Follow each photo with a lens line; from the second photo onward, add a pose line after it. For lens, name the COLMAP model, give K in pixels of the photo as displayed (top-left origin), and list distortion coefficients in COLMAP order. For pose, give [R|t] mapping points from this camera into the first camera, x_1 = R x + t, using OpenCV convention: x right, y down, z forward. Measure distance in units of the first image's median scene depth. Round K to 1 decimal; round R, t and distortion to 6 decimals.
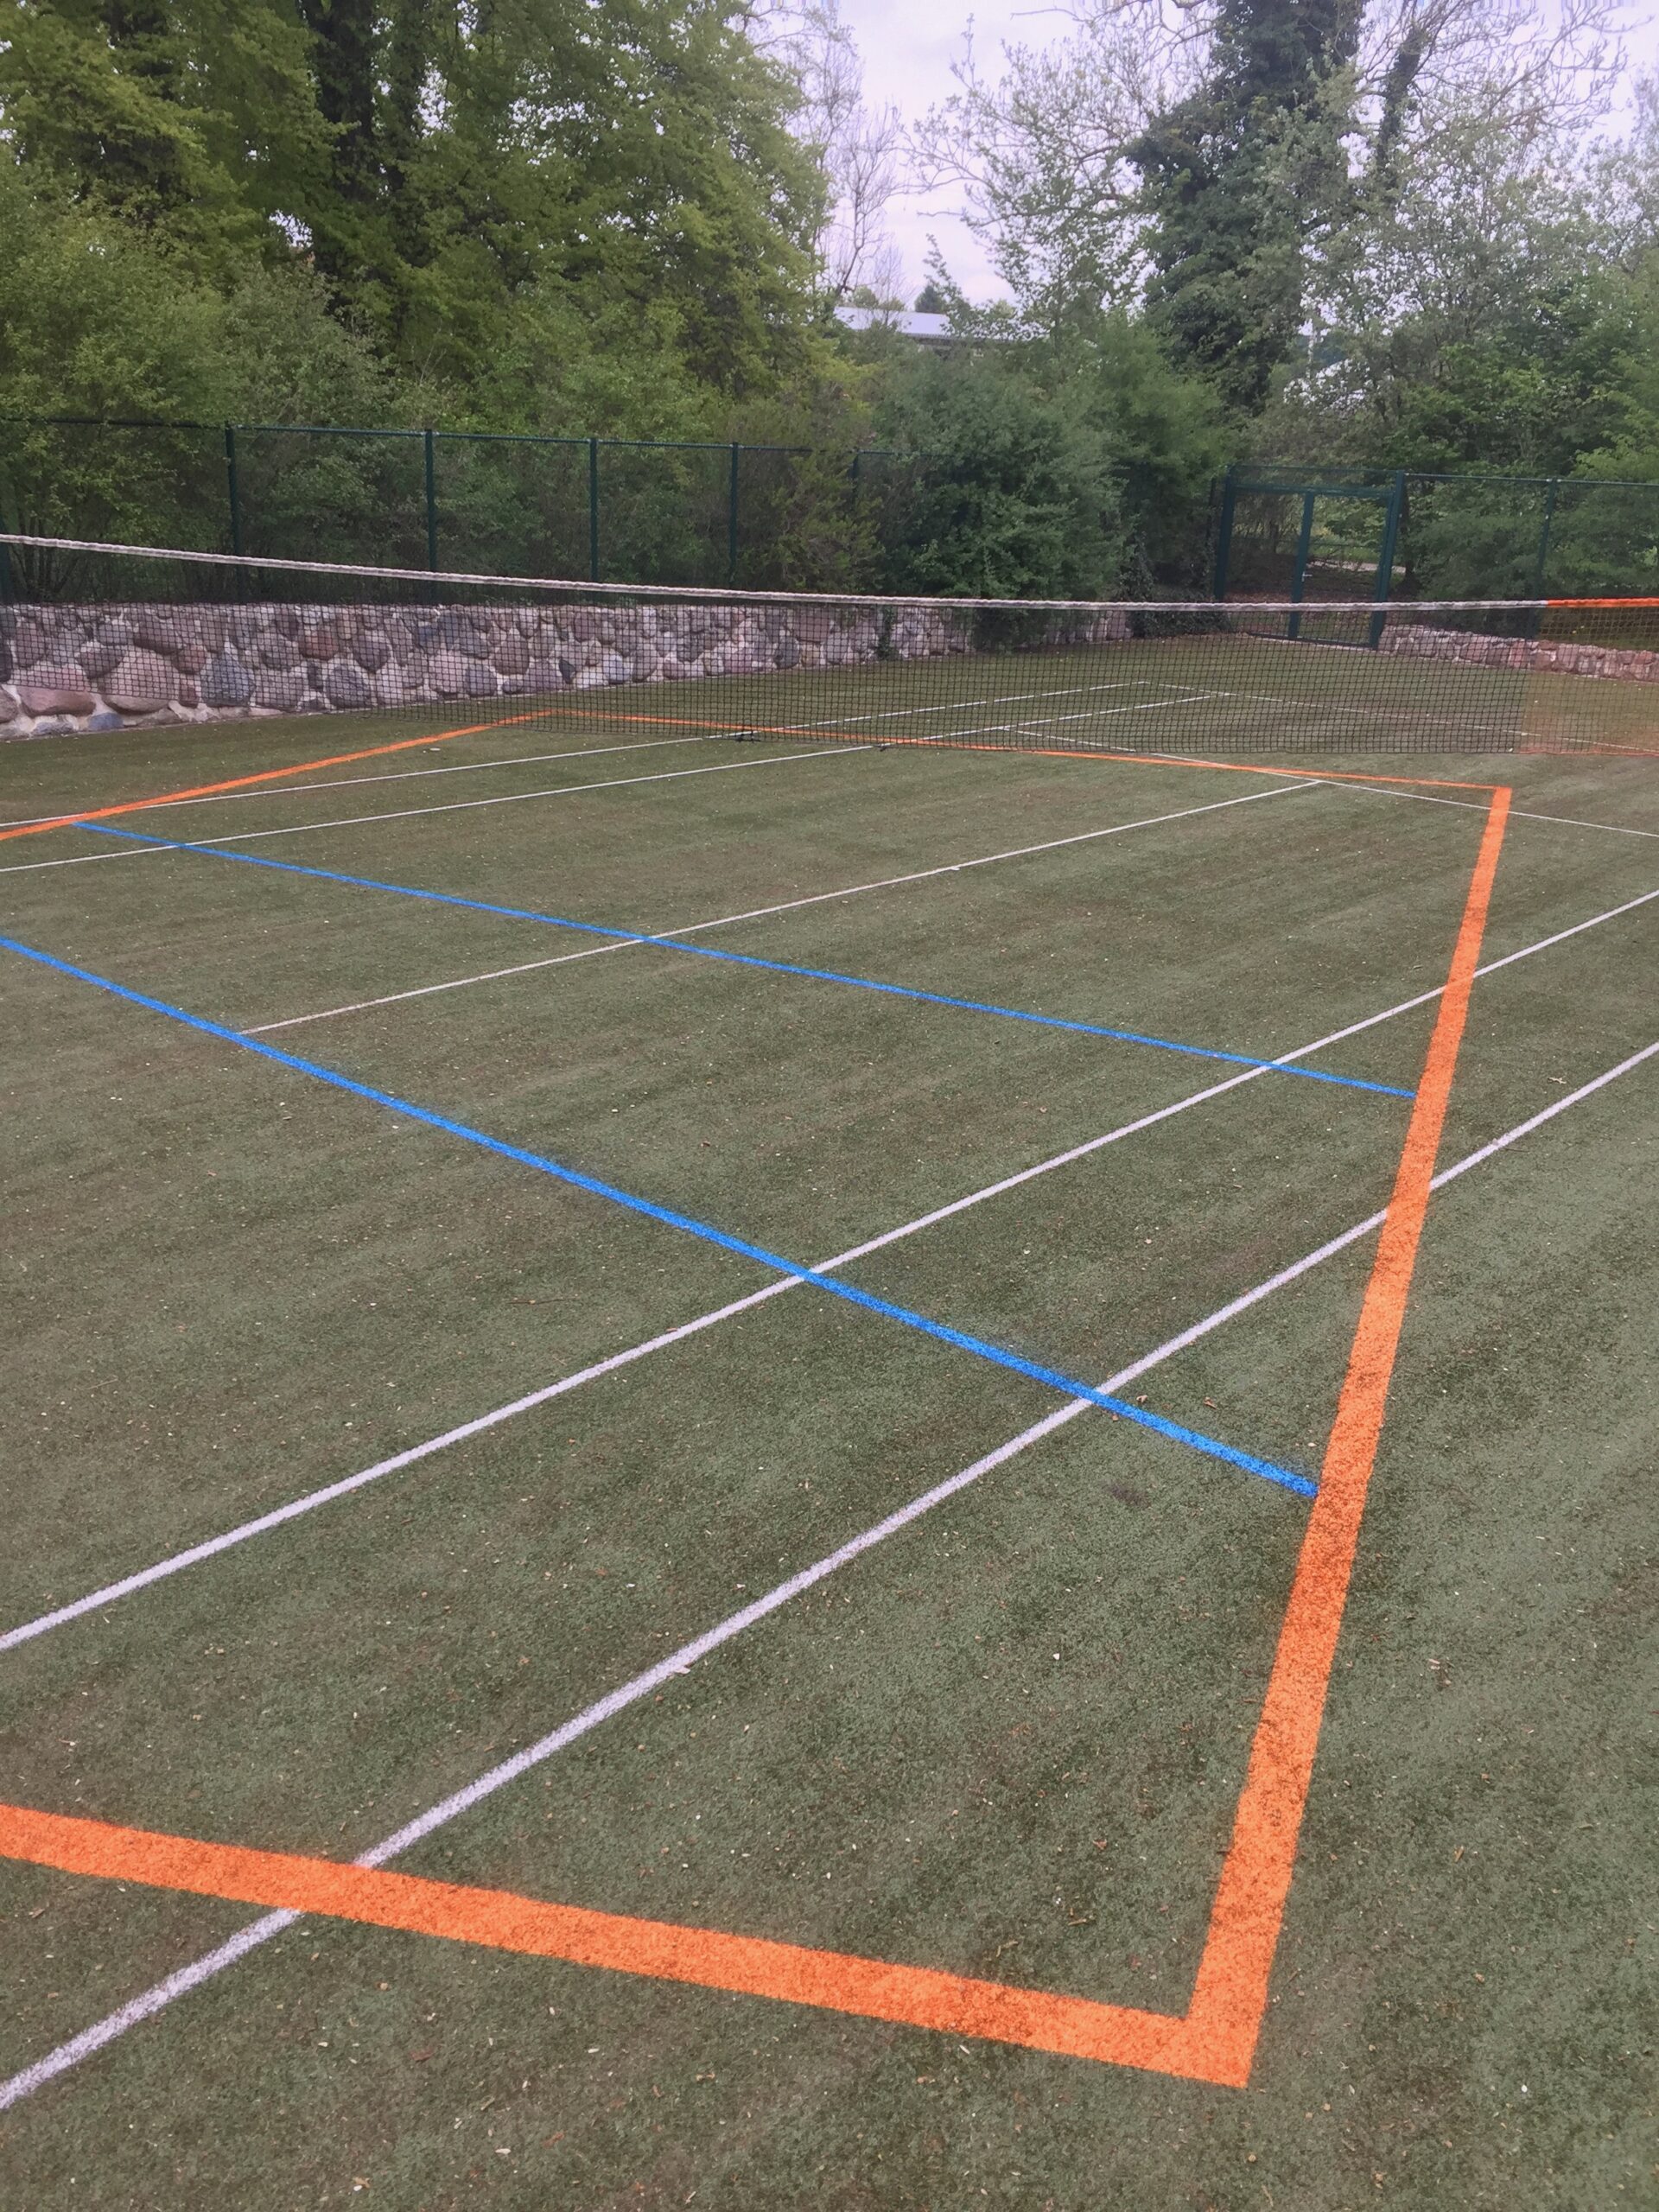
lens RADIAL K [[1912.8, 0, 848.2], [0, 1912.8, 1129.3], [0, 0, 1]] dist [0.097430, -0.125689]
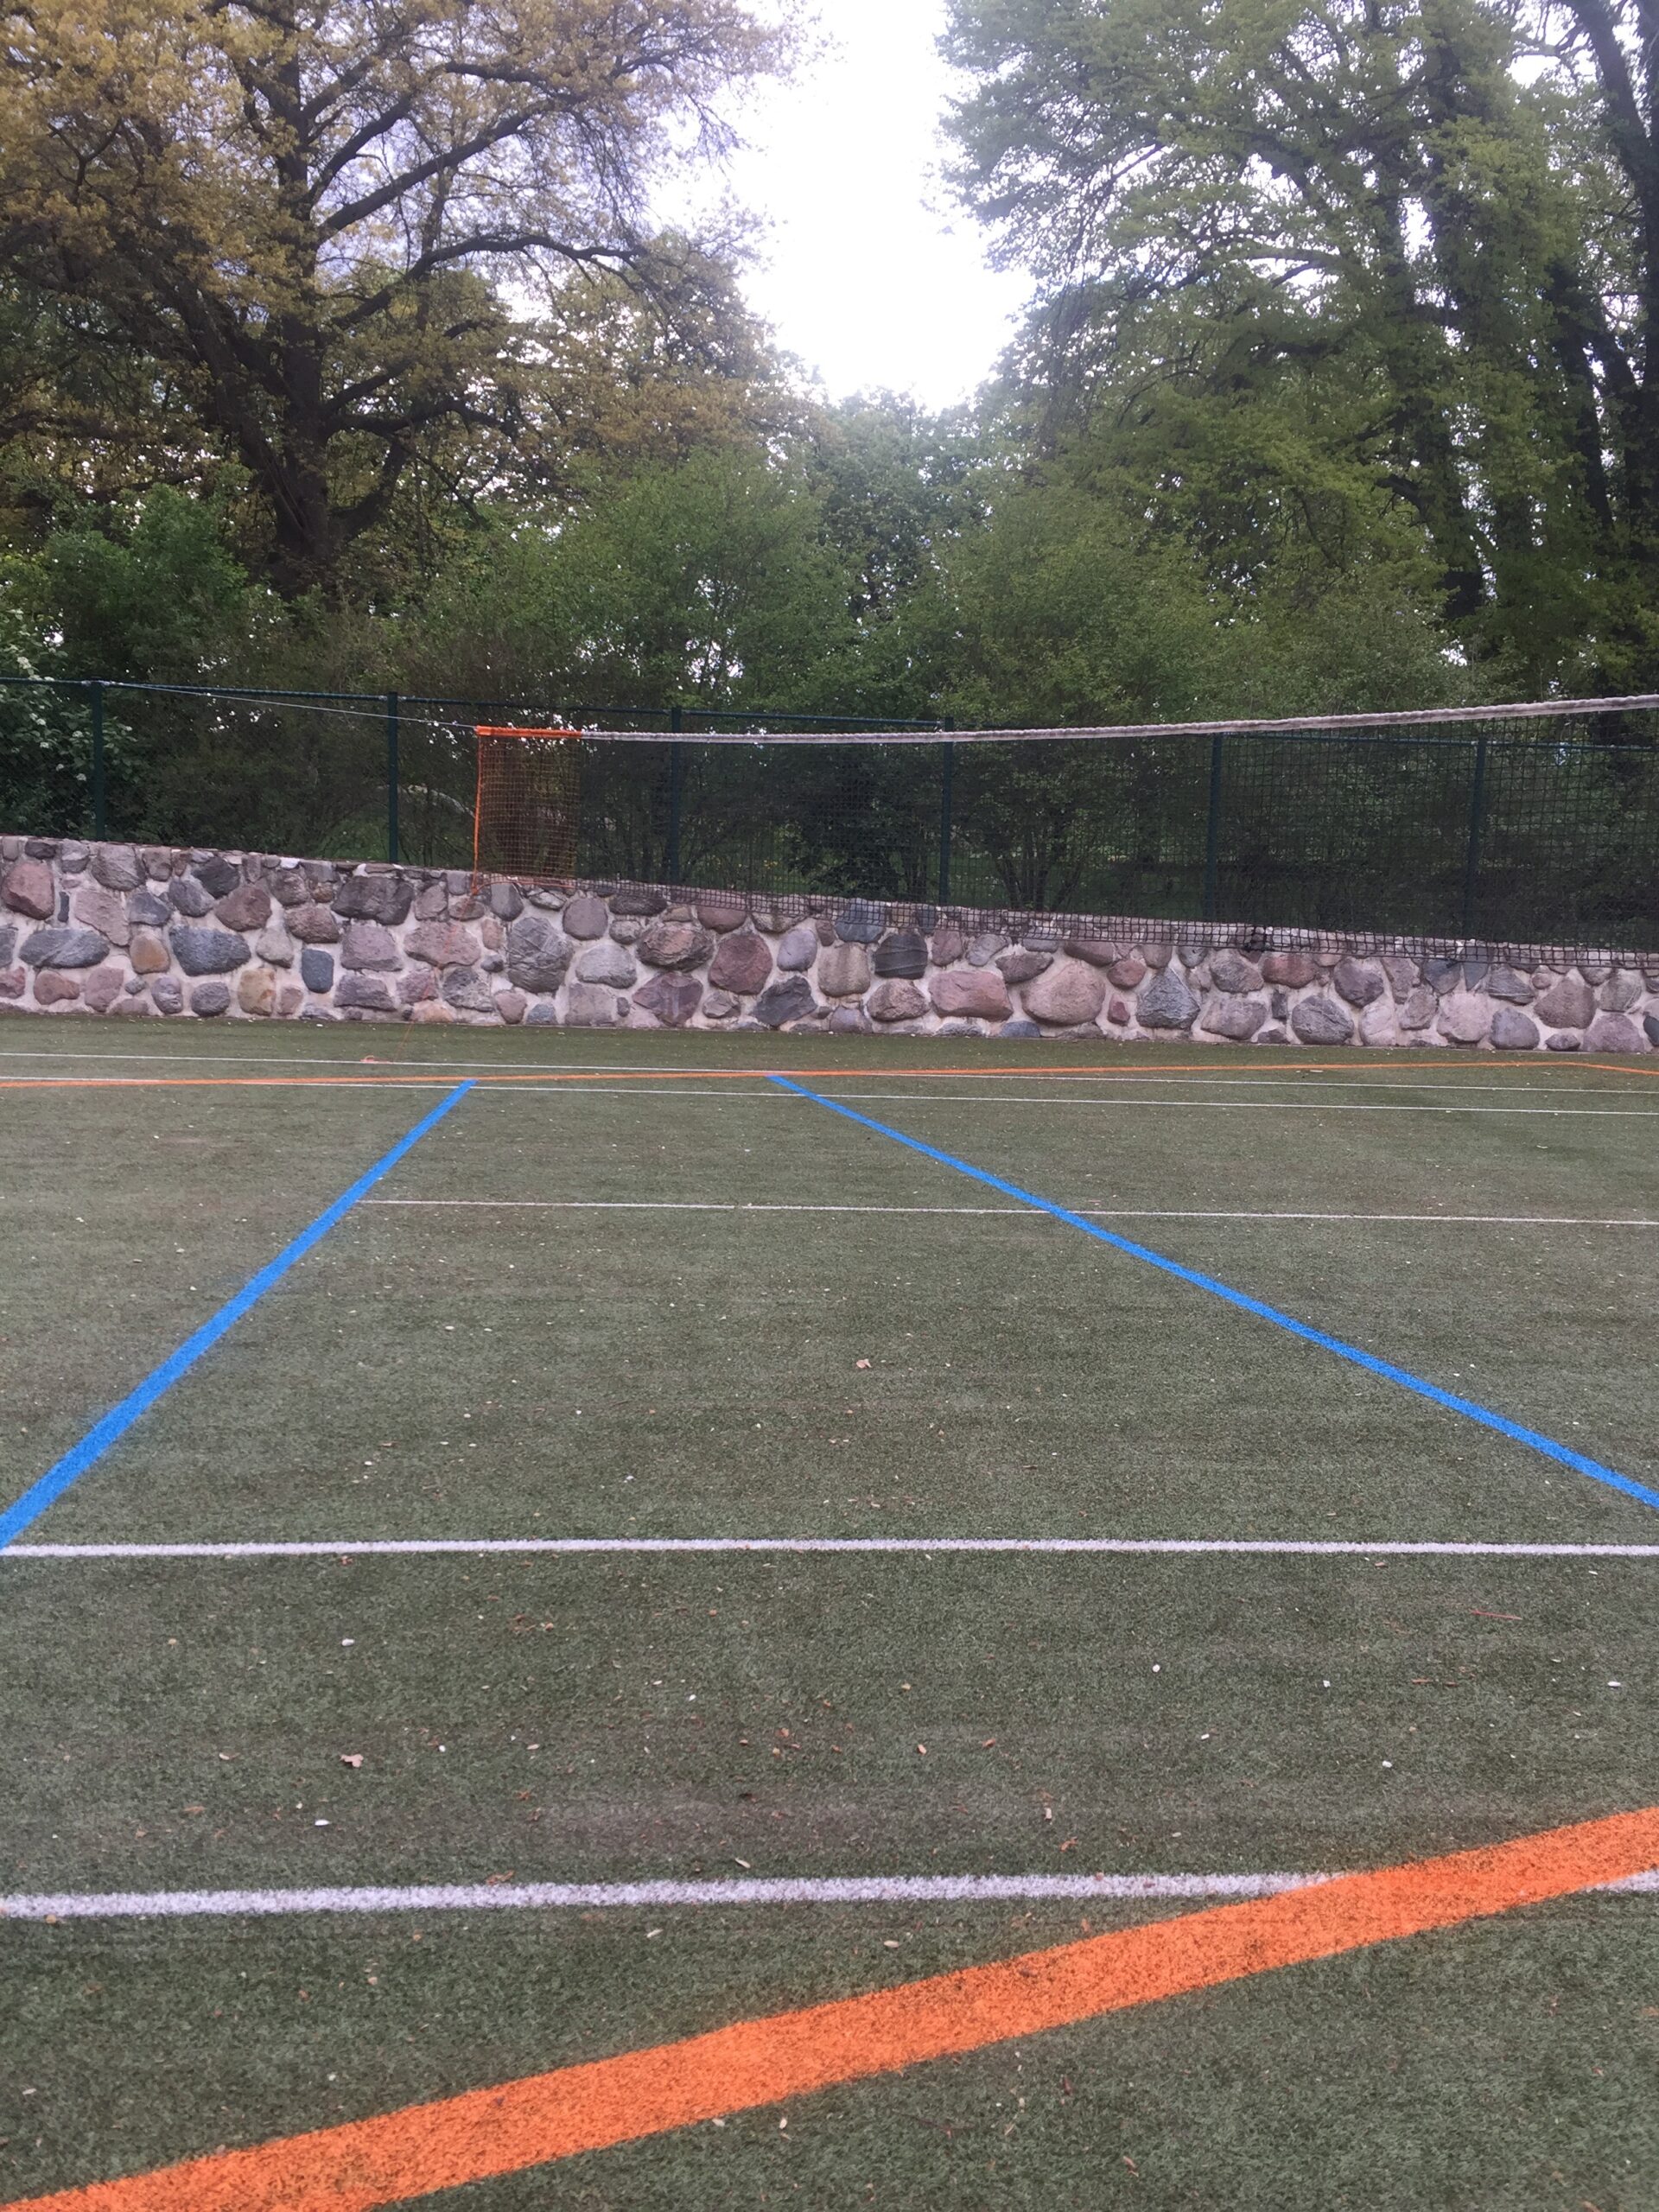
lens RADIAL K [[1912.8, 0, 828.6], [0, 1912.8, 1103.7], [0, 0, 1]] dist [0.097430, -0.125689]
pose [[0.714679, 0.066566, -0.696278, 0.532826], [-0.244795, 0.956309, -0.159839, -0.013193], [0.655217, 0.284680, 0.699749, 0.805337]]
